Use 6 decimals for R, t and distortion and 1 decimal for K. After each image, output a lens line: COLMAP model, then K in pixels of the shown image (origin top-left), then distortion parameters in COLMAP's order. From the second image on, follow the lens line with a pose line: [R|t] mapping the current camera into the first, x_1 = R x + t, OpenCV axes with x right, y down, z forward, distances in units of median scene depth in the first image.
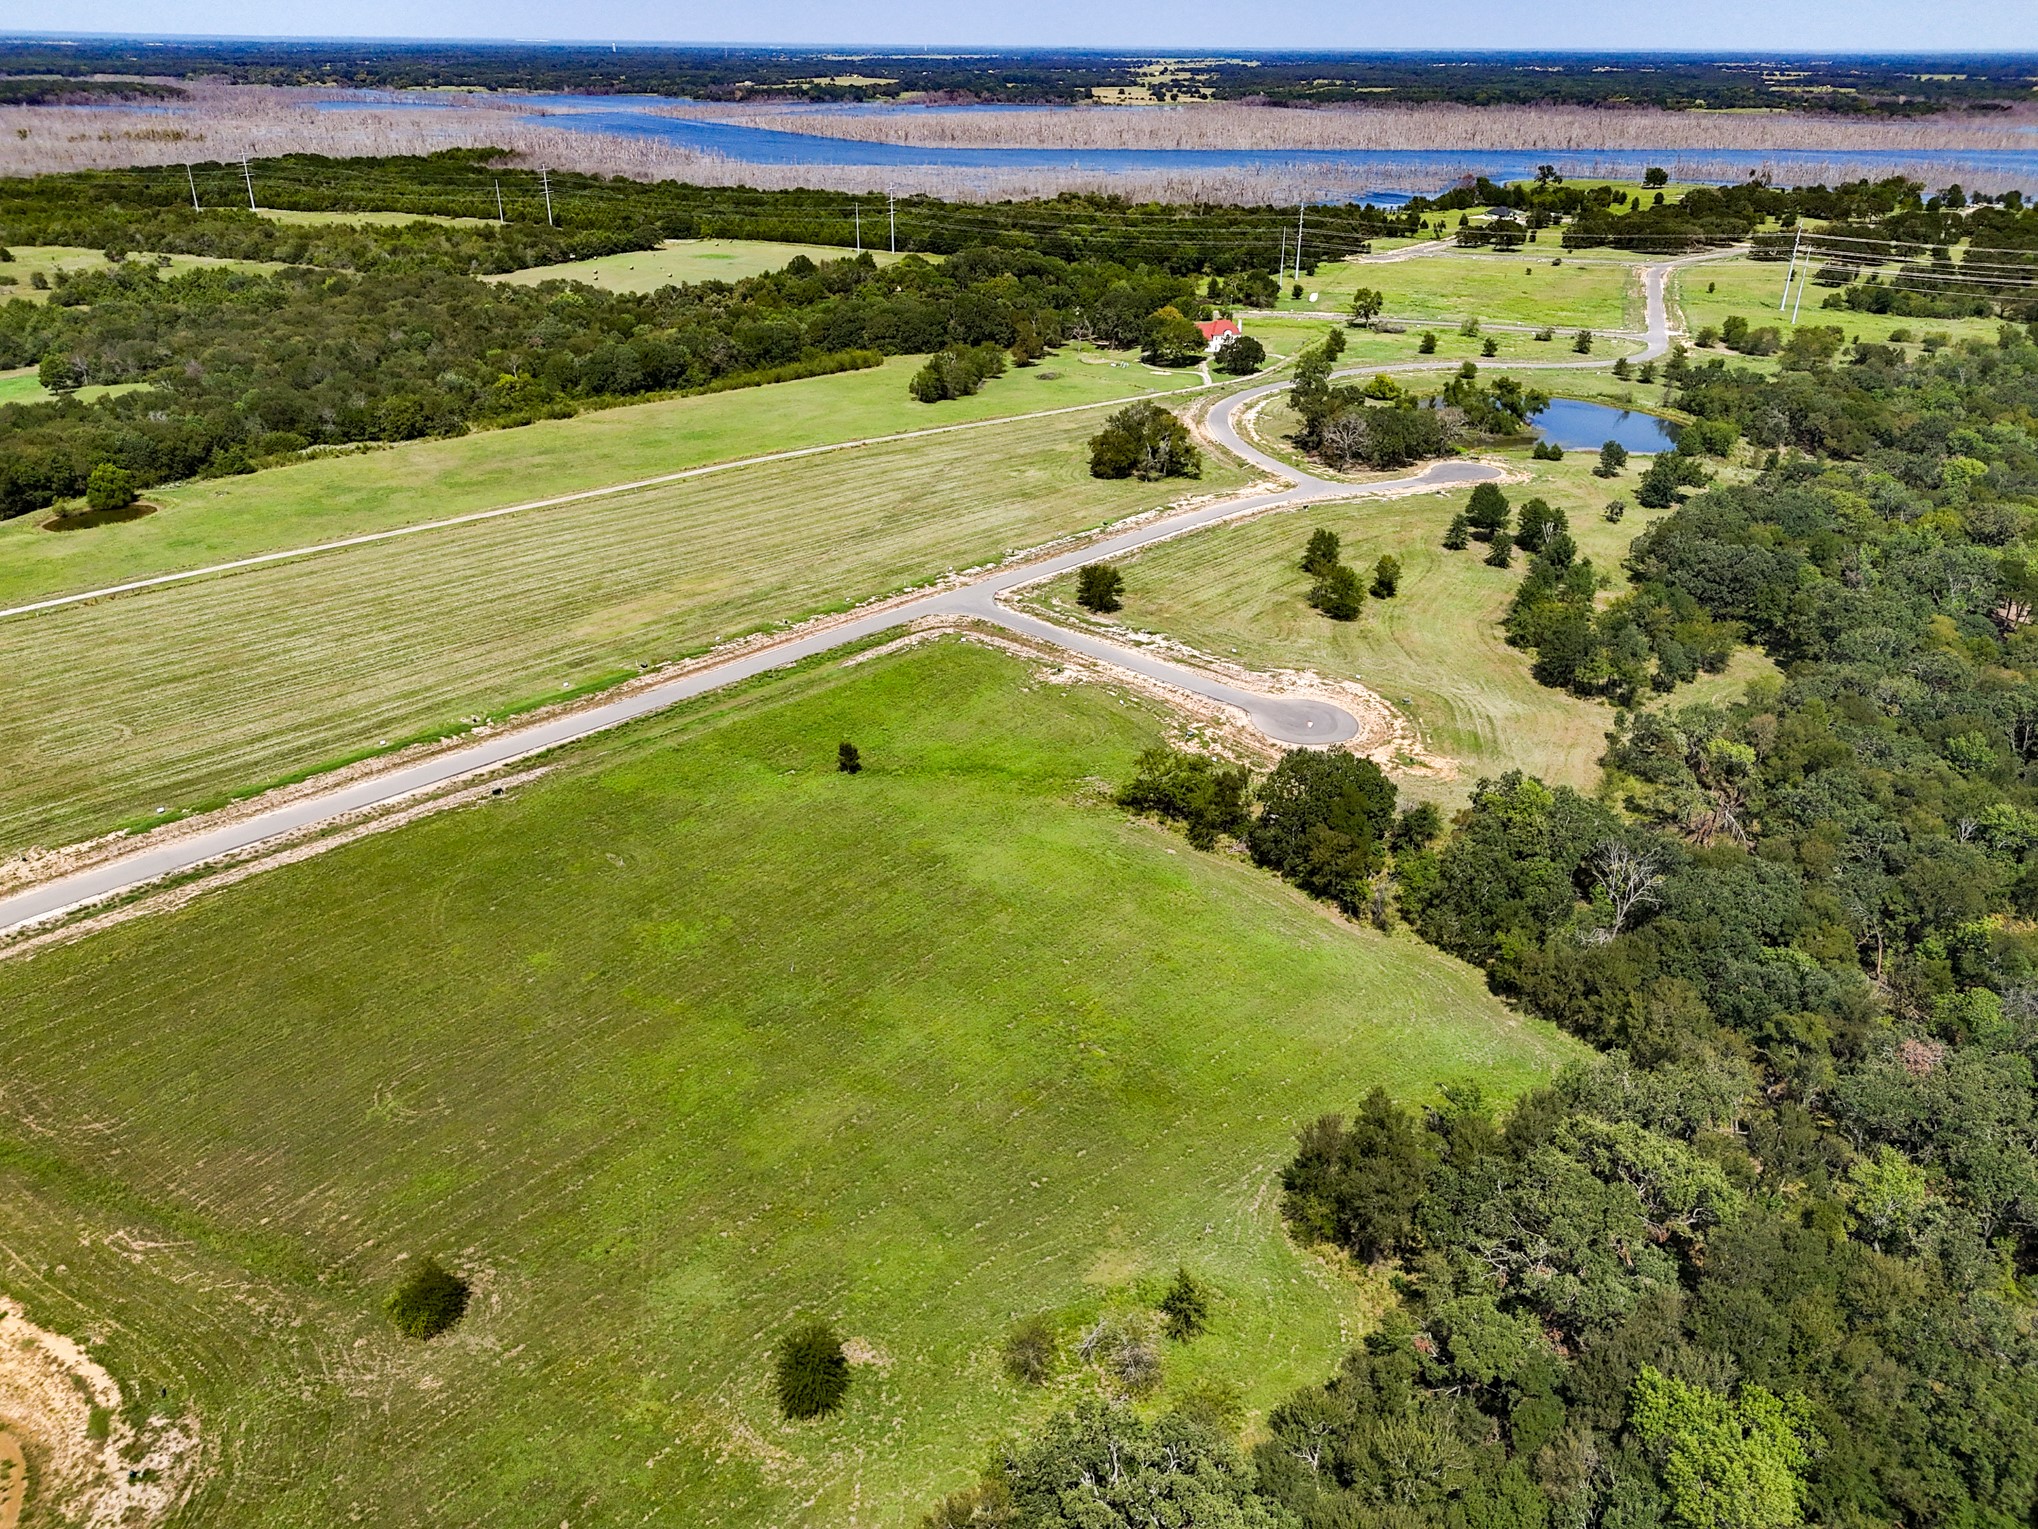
lens RADIAL K [[1497.0, 0, 1026.1], [0, 1497.0, 768.7], [0, 0, 1]] dist [0.058642, -0.053278]
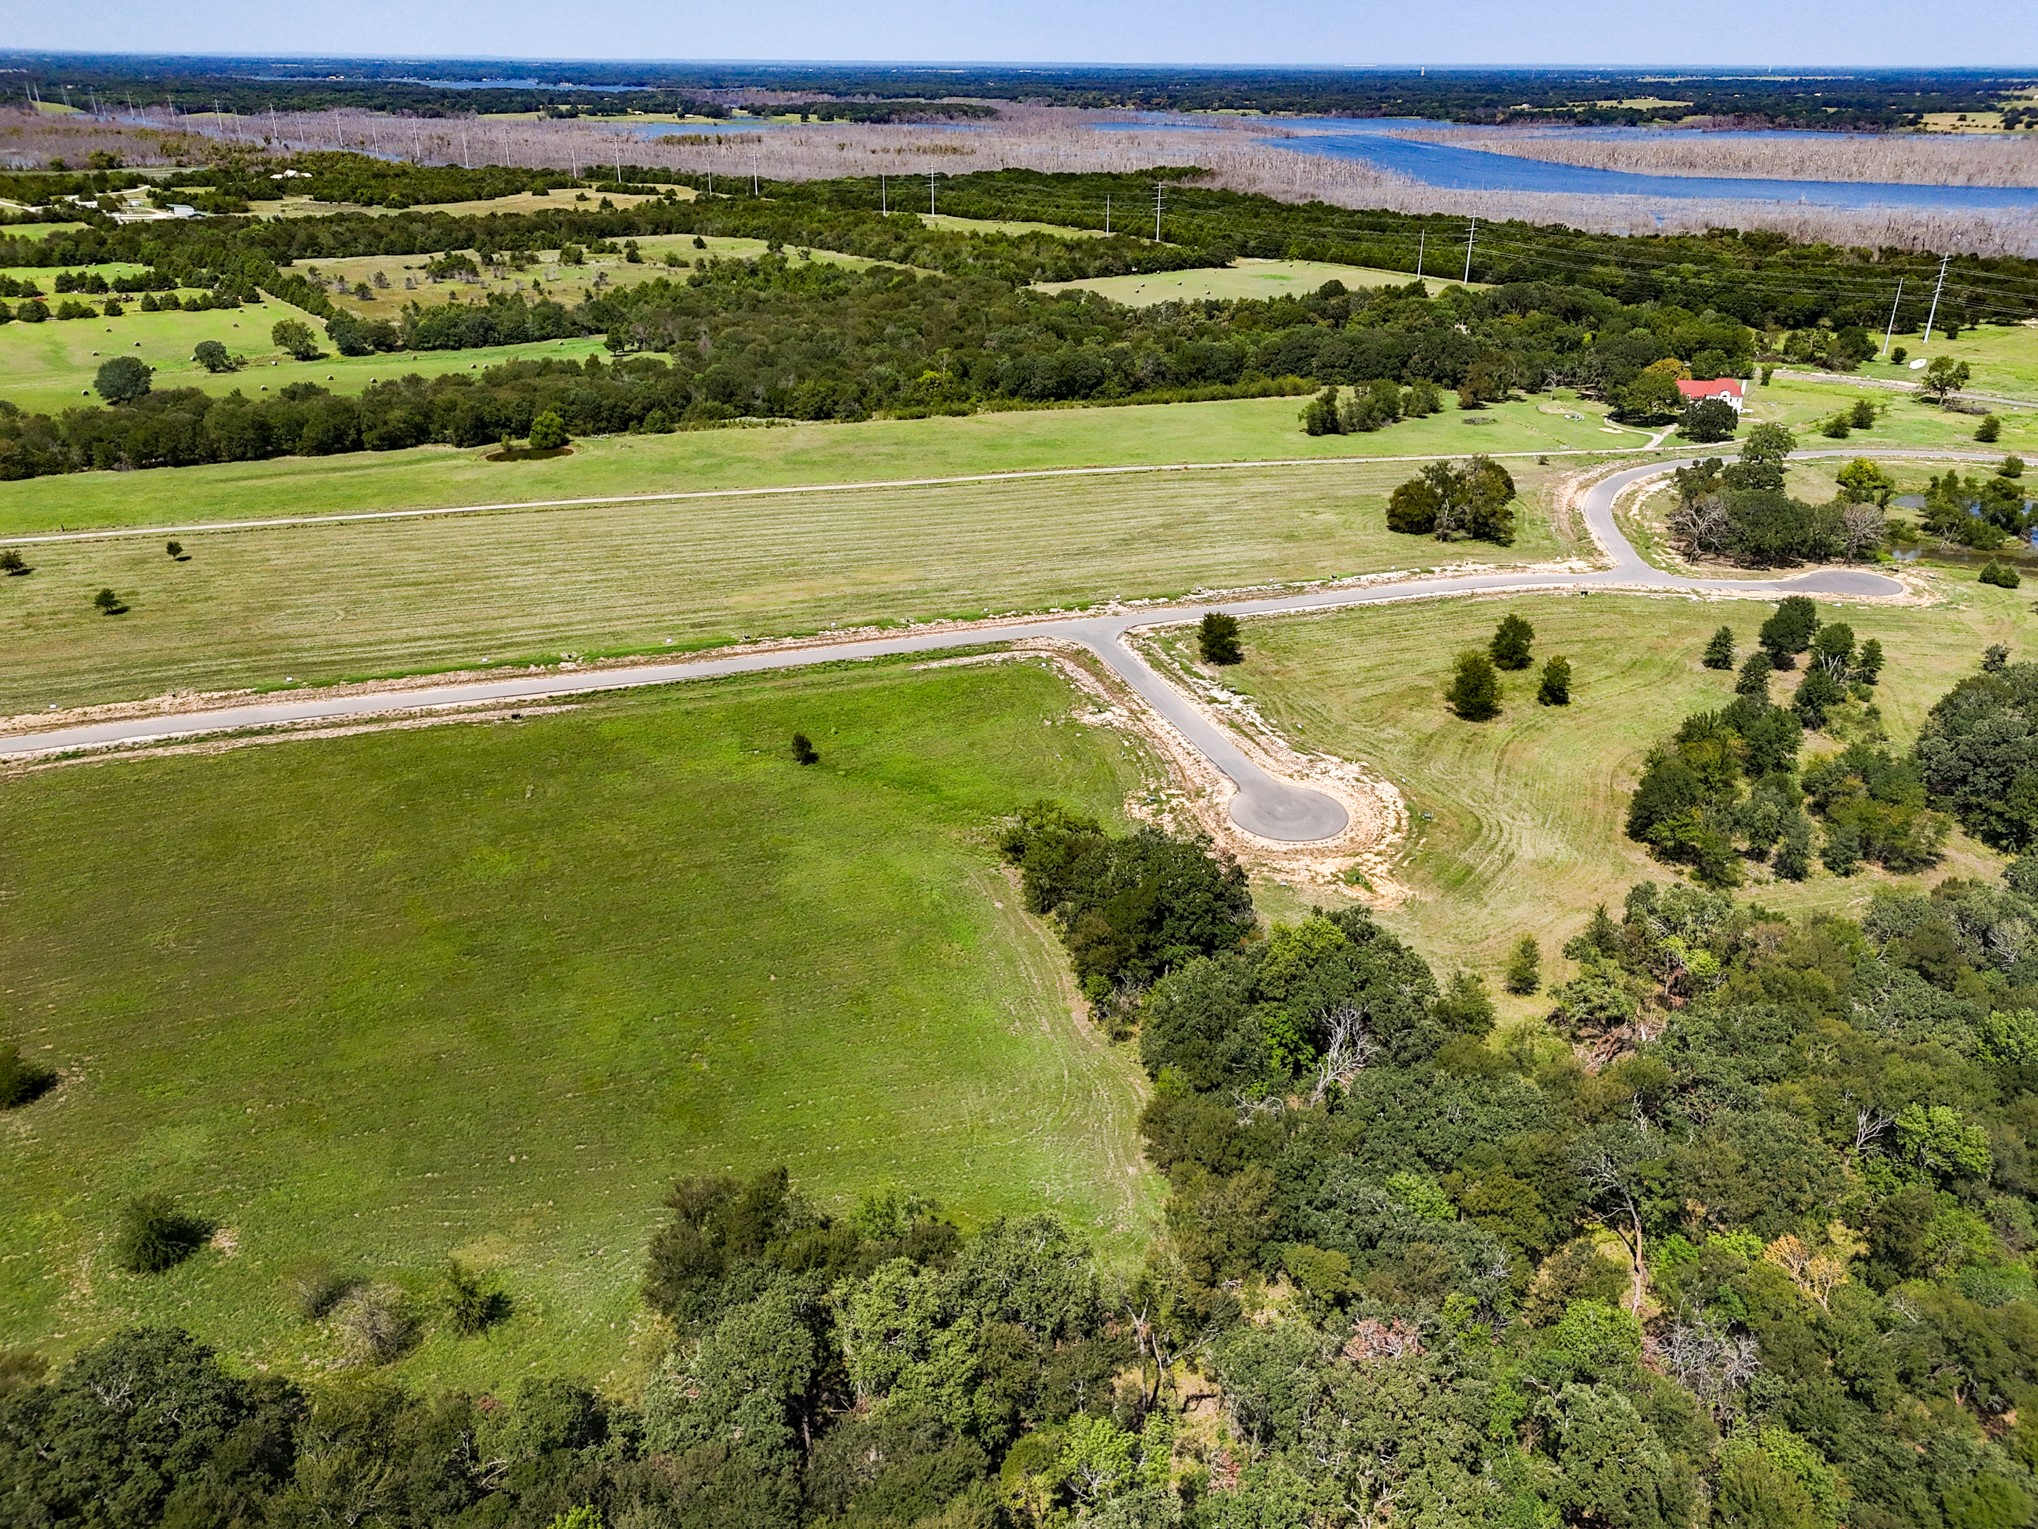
lens RADIAL K [[1497.0, 0, 1024.0], [0, 1497.0, 771.8], [0, 0, 1]] dist [0.058642, -0.053278]
pose [[0.882700, 0.199781, -0.425357, 0.378351], [-0.204444, 0.978245, 0.035197, -0.049128], [0.423135, 0.055893, 0.904341, 0.105798]]
